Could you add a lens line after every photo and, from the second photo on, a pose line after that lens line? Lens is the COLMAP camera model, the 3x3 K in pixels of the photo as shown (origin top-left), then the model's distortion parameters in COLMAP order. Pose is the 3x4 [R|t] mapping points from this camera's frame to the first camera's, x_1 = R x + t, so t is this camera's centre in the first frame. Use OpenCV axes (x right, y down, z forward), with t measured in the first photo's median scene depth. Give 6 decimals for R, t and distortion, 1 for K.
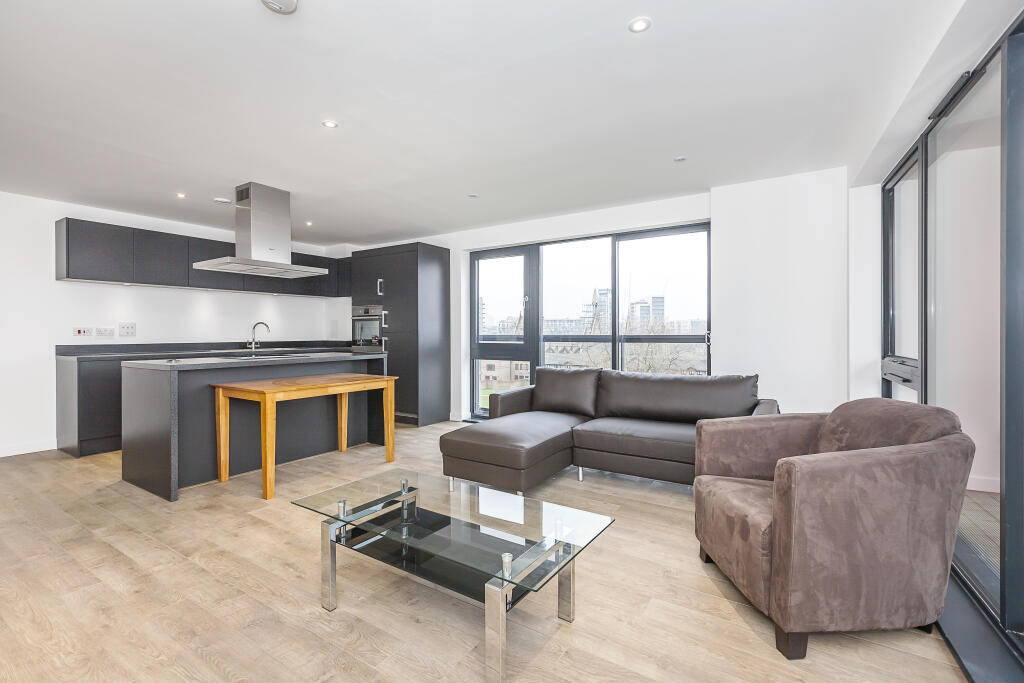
lens RADIAL K [[471.4, 0, 512.0], [0, 471.4, 341.5], [0, 0, 1]] dist [0.000531, 0.000036]
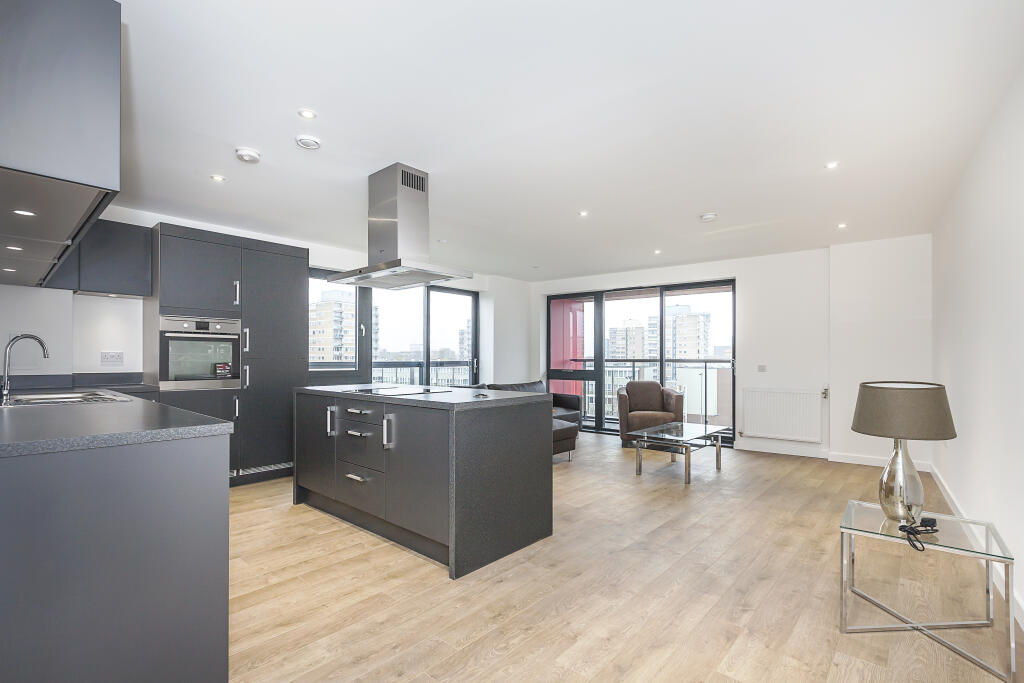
lens RADIAL K [[469.0, 0, 507.6], [0, 469.0, 358.6], [0, 0, 1]] dist [0.000289, -0.000043]
pose [[0.155527, 0.004504, 0.987821, -1.238627], [0.017937, 0.999812, -0.007383, -0.009153], [-0.987669, 0.018866, 0.155417, 0.689656]]
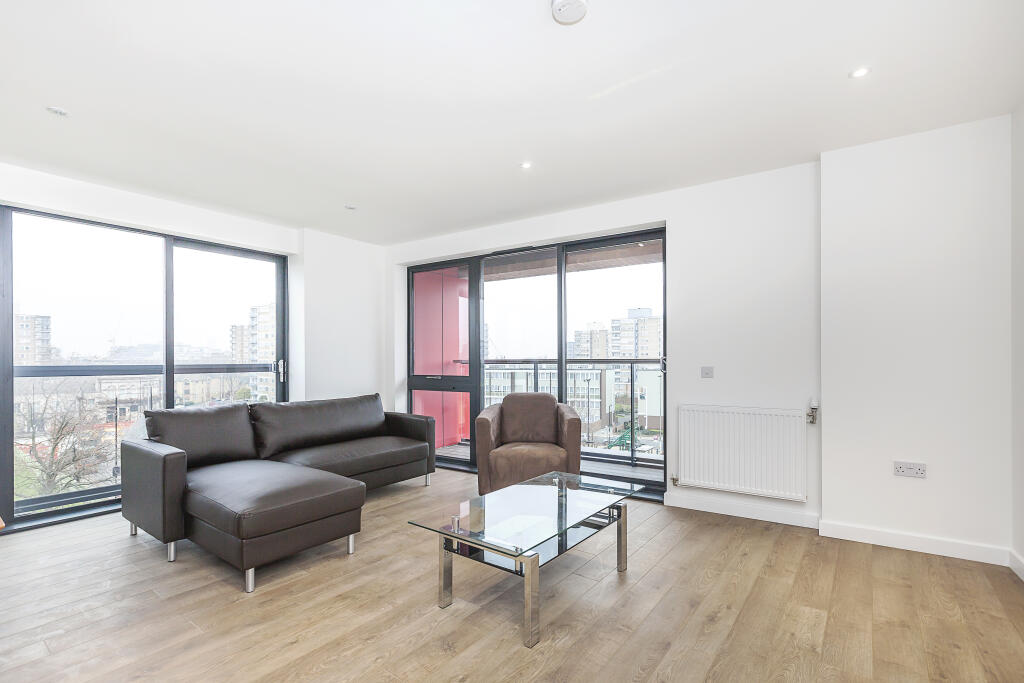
lens RADIAL K [[471.8, 0, 511.1], [0, 471.8, 361.3], [0, 0, 1]] dist [0.001641, 0.000145]
pose [[0.073102, 0.004468, 0.997314, -0.615396], [0.024911, 0.999670, -0.006304, 0.000272], [-0.997013, 0.025304, 0.072967, 0.449770]]
